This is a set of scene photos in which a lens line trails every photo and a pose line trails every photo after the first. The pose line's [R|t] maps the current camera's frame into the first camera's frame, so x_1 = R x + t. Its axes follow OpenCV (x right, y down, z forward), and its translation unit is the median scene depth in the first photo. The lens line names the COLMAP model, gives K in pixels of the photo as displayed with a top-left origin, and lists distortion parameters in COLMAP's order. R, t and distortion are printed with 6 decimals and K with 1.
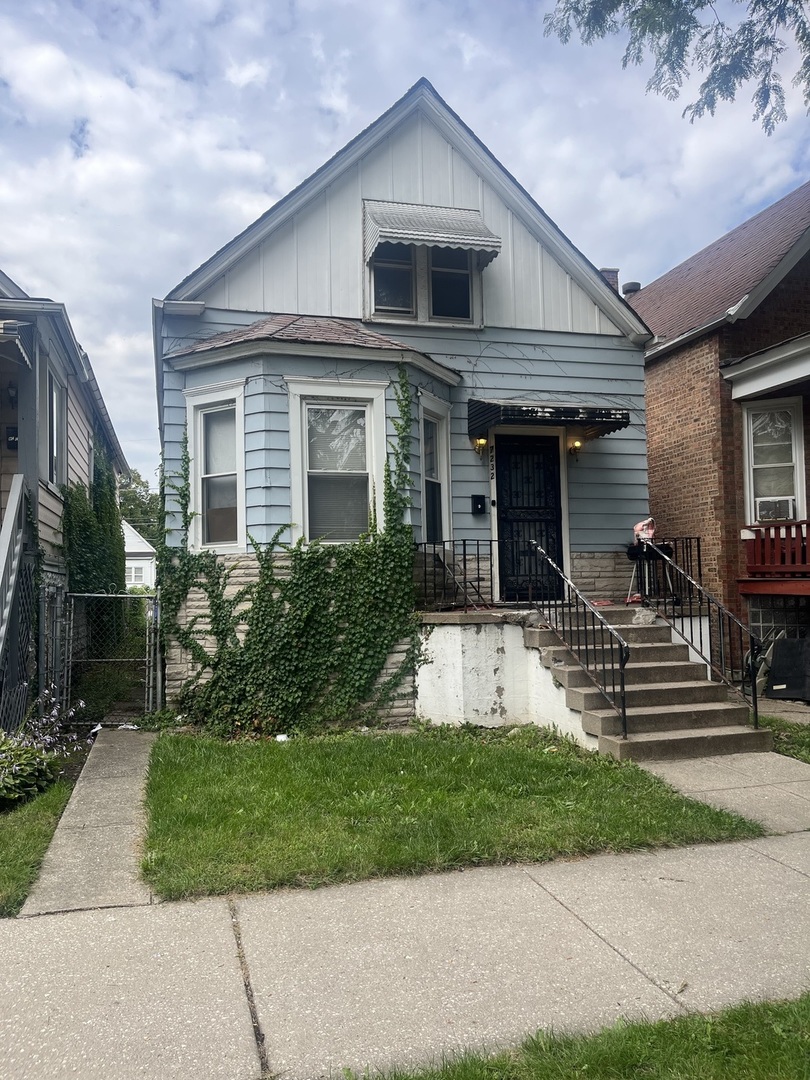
lens RADIAL K [[830.0, 0, 404.7], [0, 830.0, 559.9], [0, 0, 1]] dist [0.037419, -0.007678]
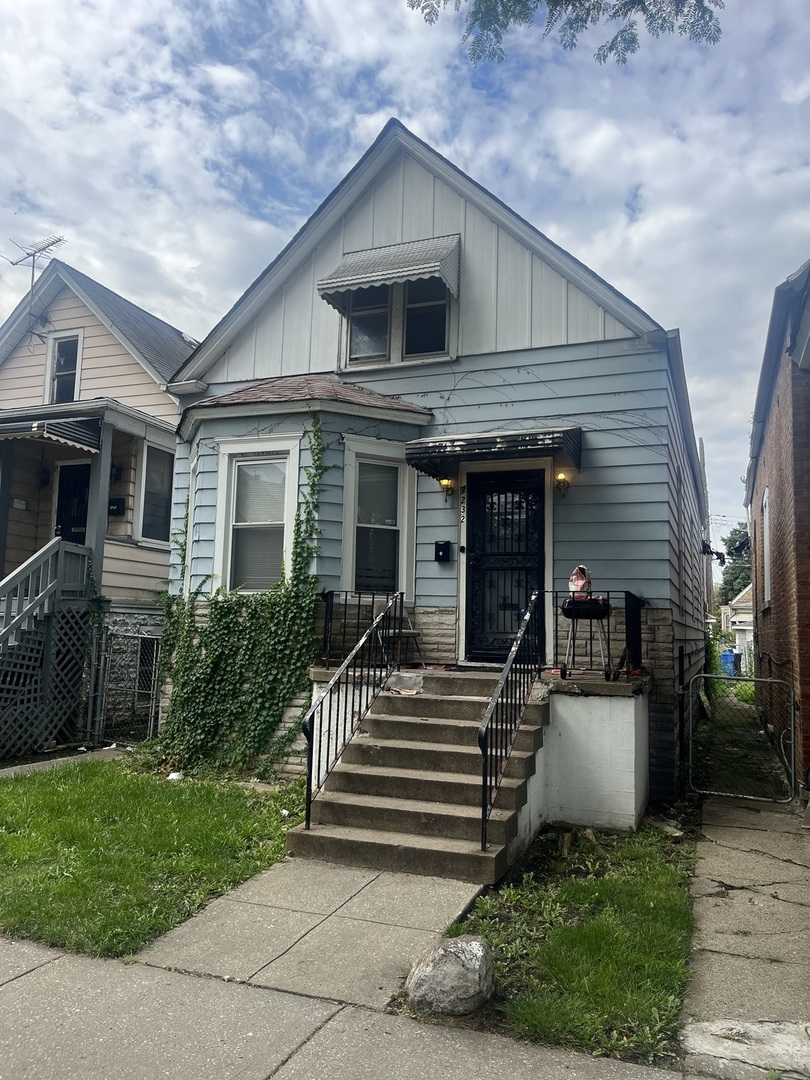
lens RADIAL K [[832.0, 0, 388.2], [0, 832.0, 543.0], [0, 0, 1]] dist [0.083353, -0.084925]
pose [[0.790948, -0.025080, -0.611370, 0.634004], [-0.019993, 0.997567, -0.066788, -0.015148], [0.611557, 0.065049, 0.788522, 0.263853]]
